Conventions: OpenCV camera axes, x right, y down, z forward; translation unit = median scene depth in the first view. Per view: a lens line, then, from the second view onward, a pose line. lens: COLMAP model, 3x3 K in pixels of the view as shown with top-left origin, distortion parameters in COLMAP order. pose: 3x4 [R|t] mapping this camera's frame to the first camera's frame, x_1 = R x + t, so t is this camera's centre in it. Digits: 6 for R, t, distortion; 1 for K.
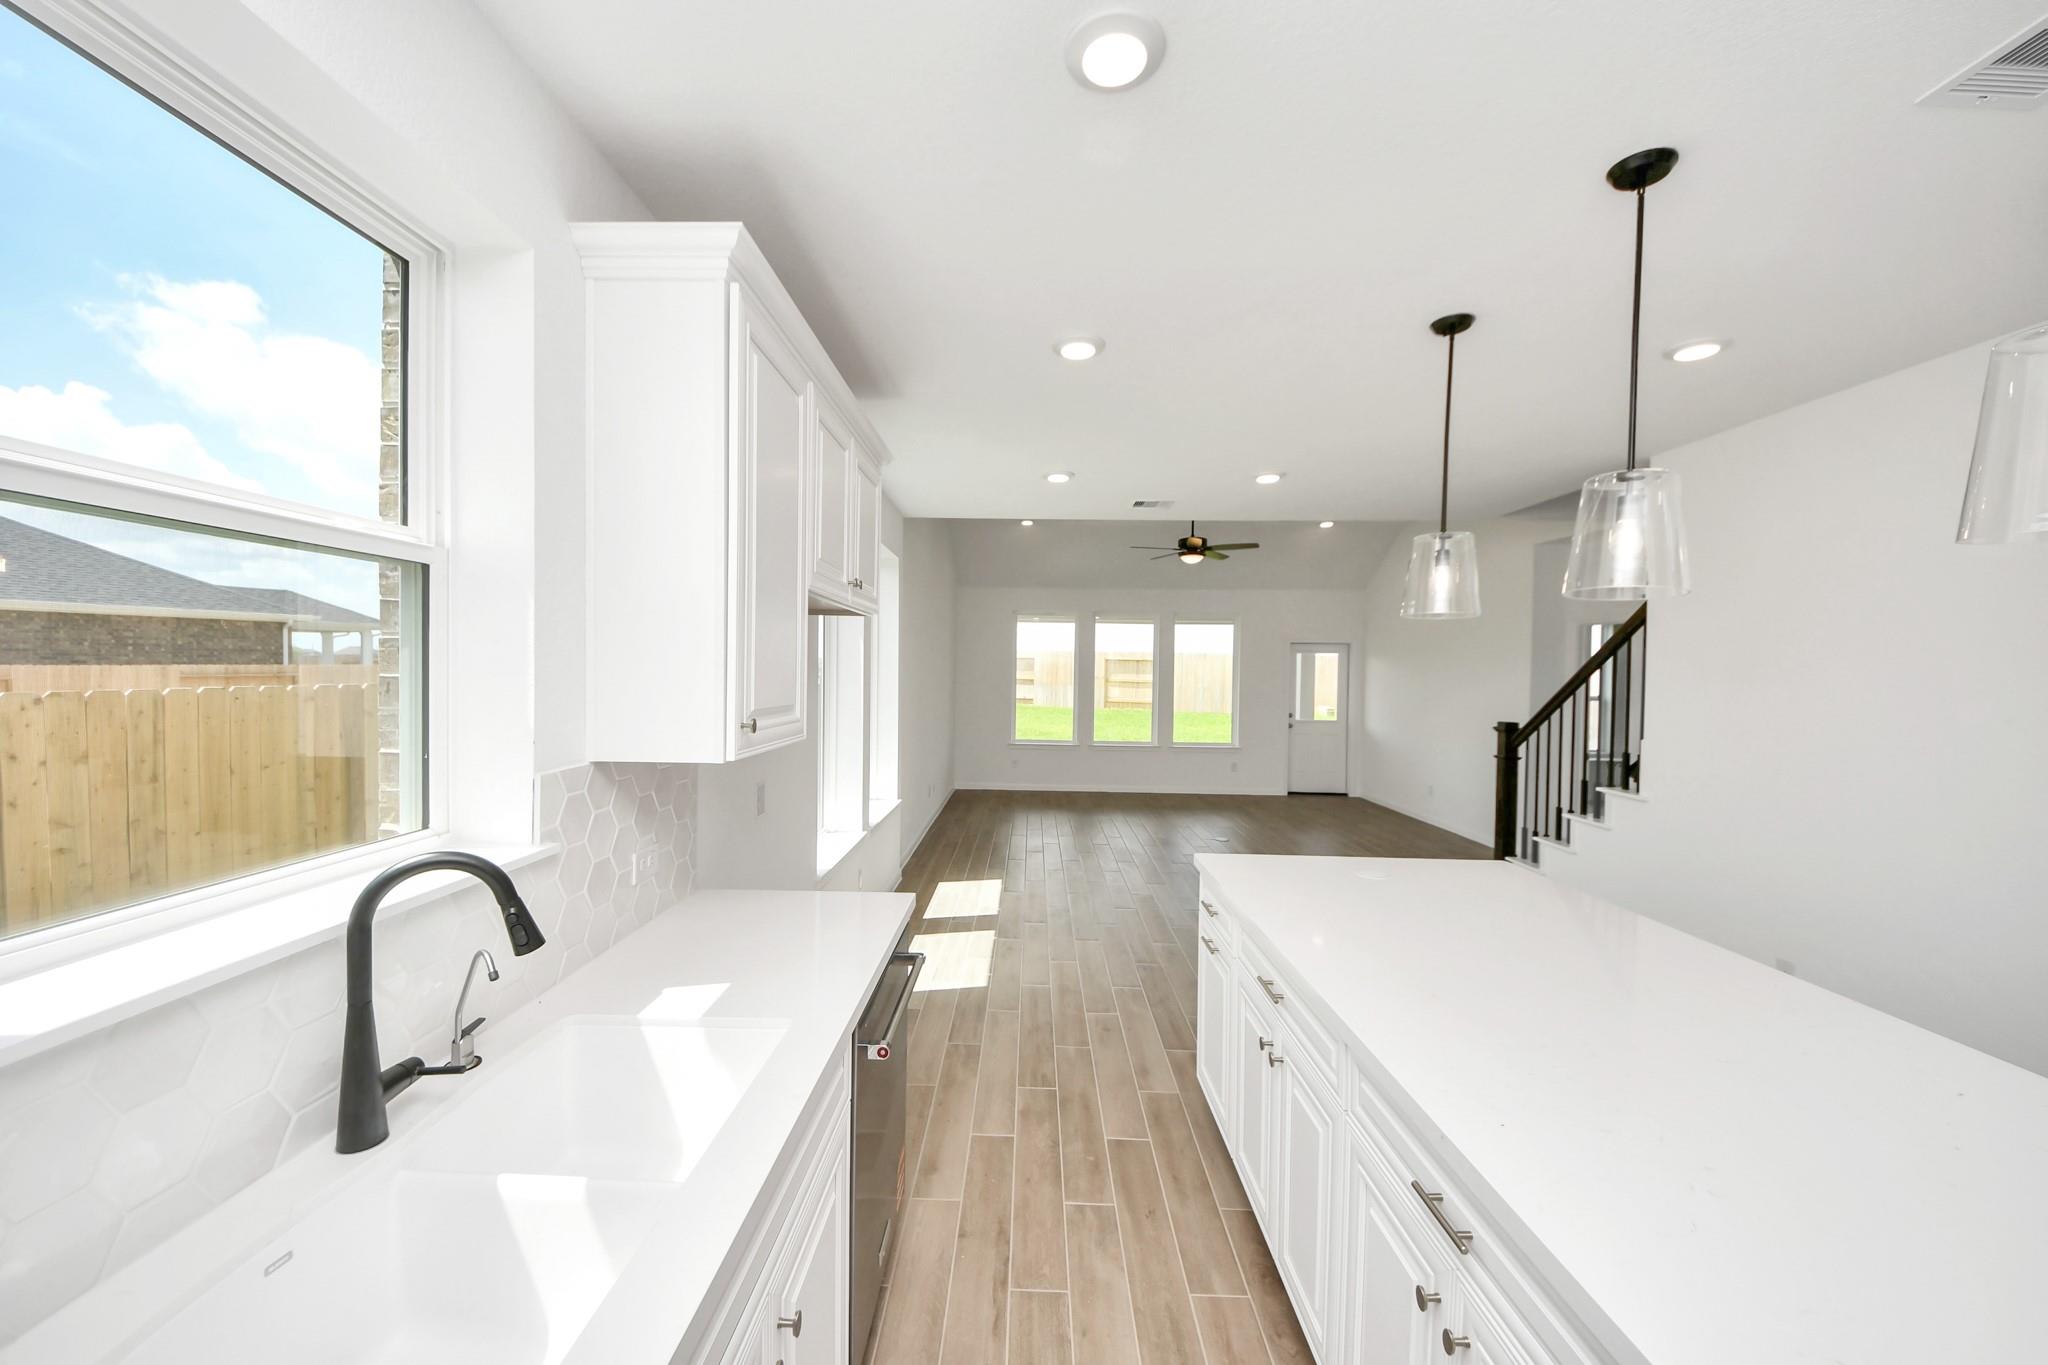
lens RADIAL K [[706.9, 0, 1018.9], [0, 706.9, 681.1], [0, 0, 1]] dist [0.035355, -0.025166]
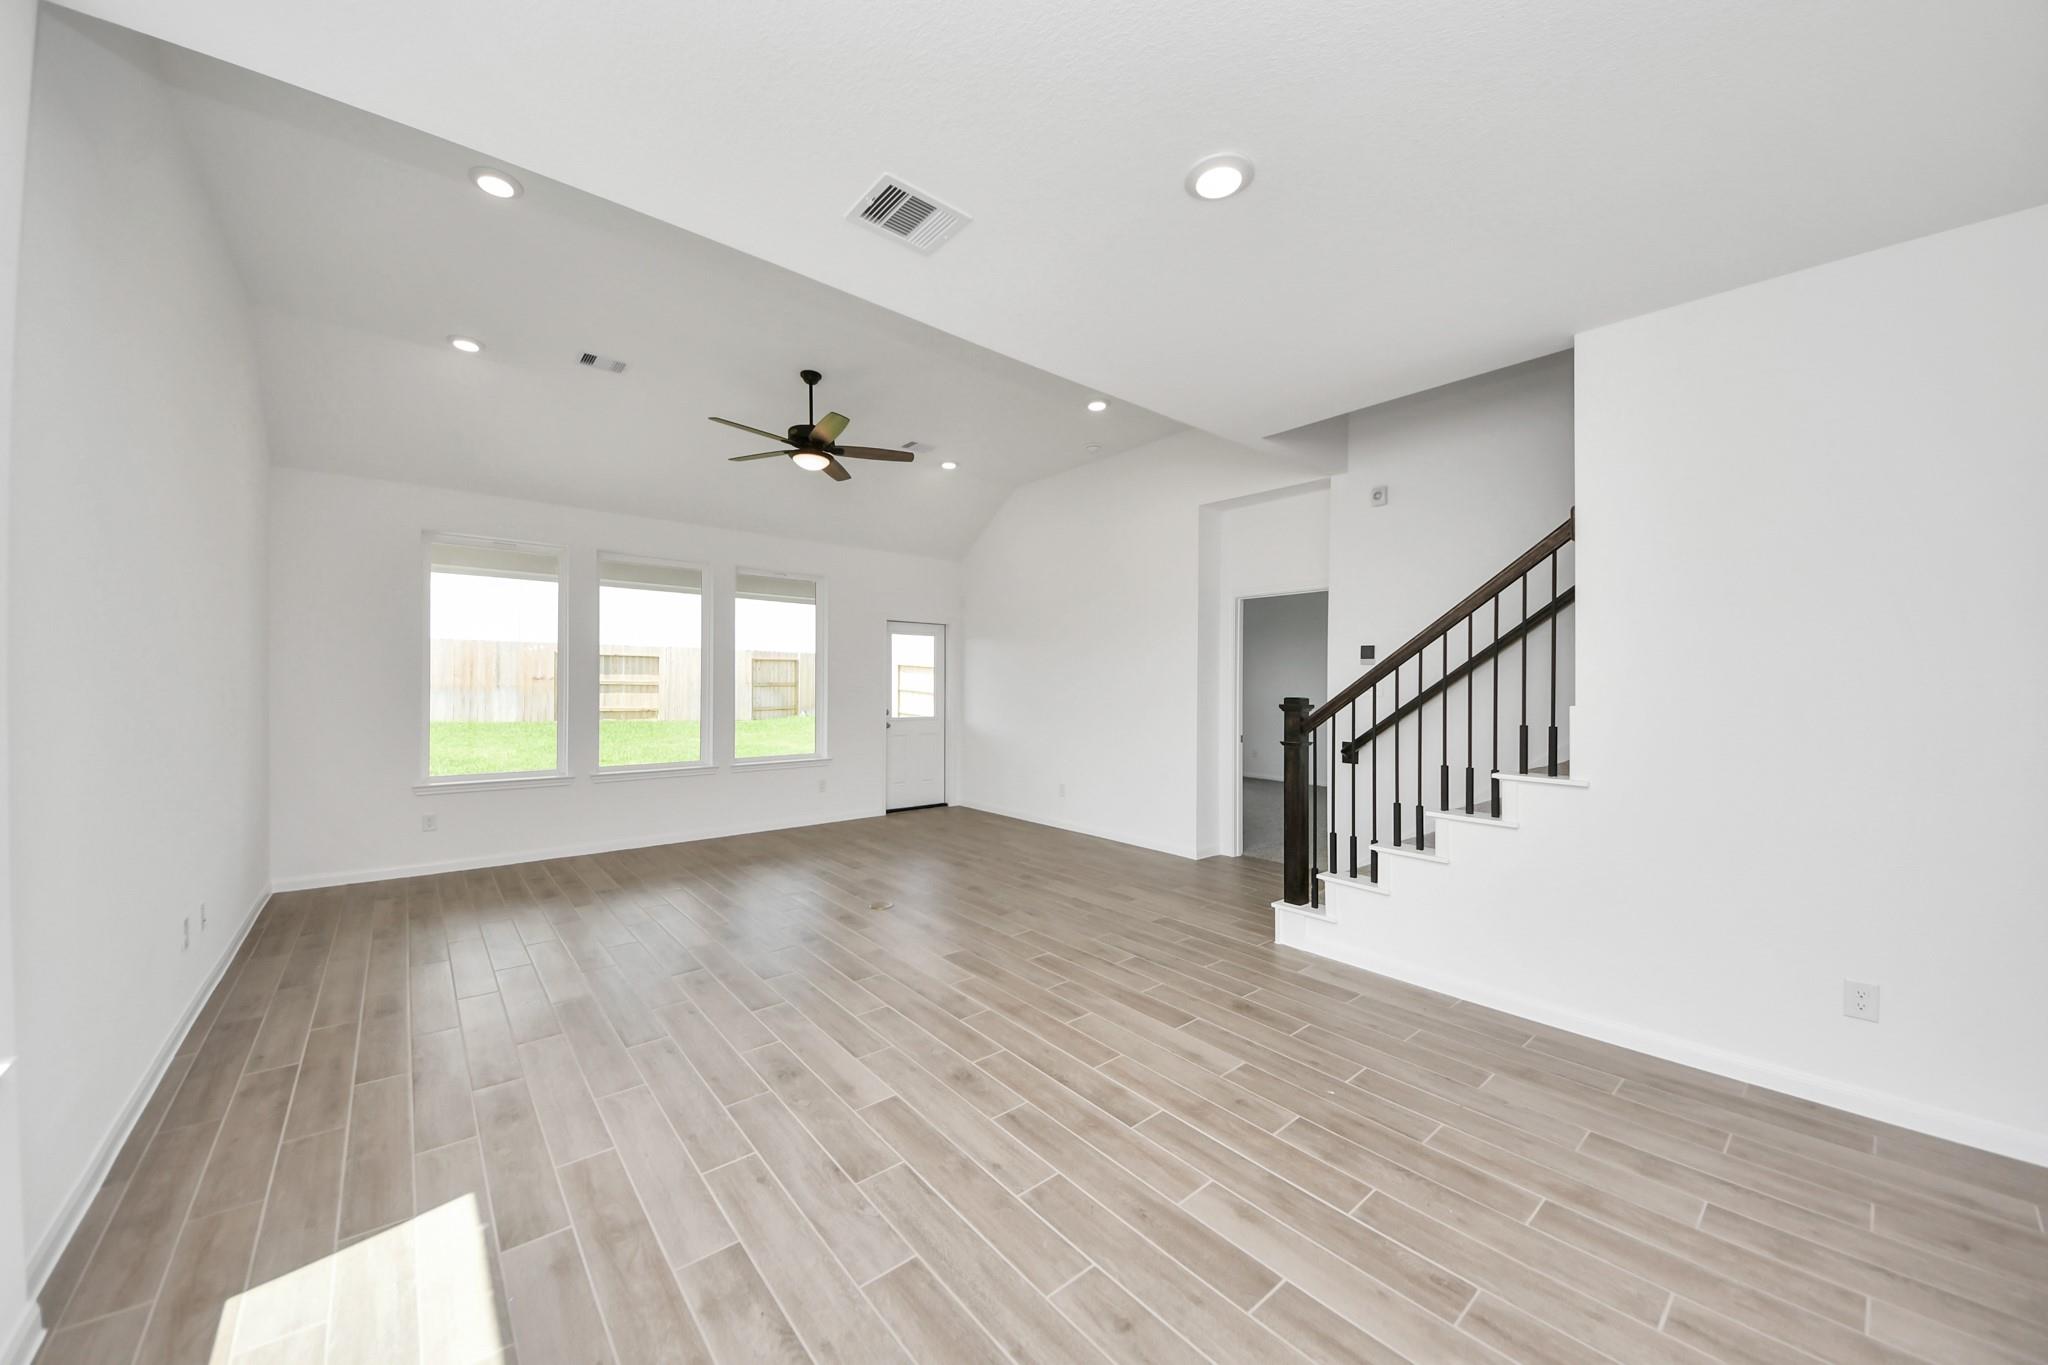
lens RADIAL K [[727.1, 0, 1015.0], [0, 727.1, 679.8], [0, 0, 1]] dist [-0.000347, -0.000073]
pose [[0.754558, -0.006943, 0.656196, -0.082905], [0.014352, 0.999879, -0.005925, 0.049660], [-0.656076, 0.013888, 0.754567, 0.782707]]
